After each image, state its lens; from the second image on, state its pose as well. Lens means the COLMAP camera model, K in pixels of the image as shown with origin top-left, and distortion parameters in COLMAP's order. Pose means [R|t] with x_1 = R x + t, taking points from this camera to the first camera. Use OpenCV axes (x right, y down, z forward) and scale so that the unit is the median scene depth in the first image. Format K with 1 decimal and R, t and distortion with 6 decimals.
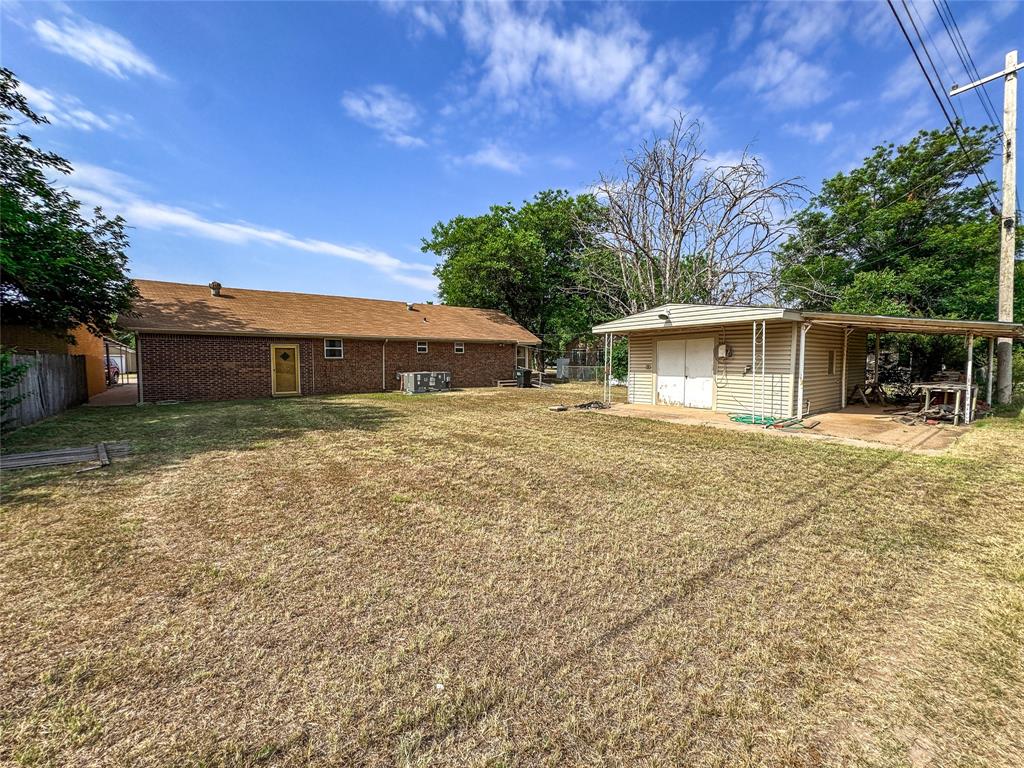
lens RADIAL K [[409.3, 0, 512.0], [0, 409.3, 384.0], [0, 0, 1]] dist [-0.010935, 0.000302]
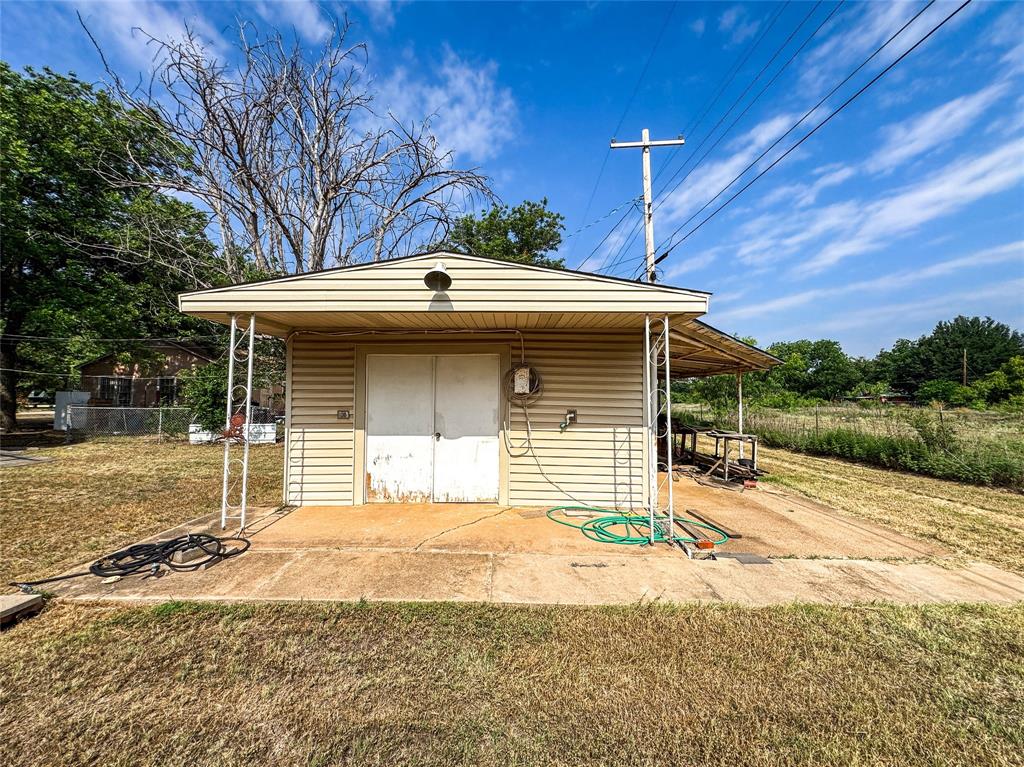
lens RADIAL K [[422.1, 0, 512.0], [0, 422.1, 383.5], [0, 0, 1]] dist [0.000213, 0.000198]
pose [[0.606447, 0.038656, 0.794183, 0.047602], [0.034453, 0.996602, -0.074817, -0.017447], [-0.794377, 0.072735, 0.603055, 0.304292]]
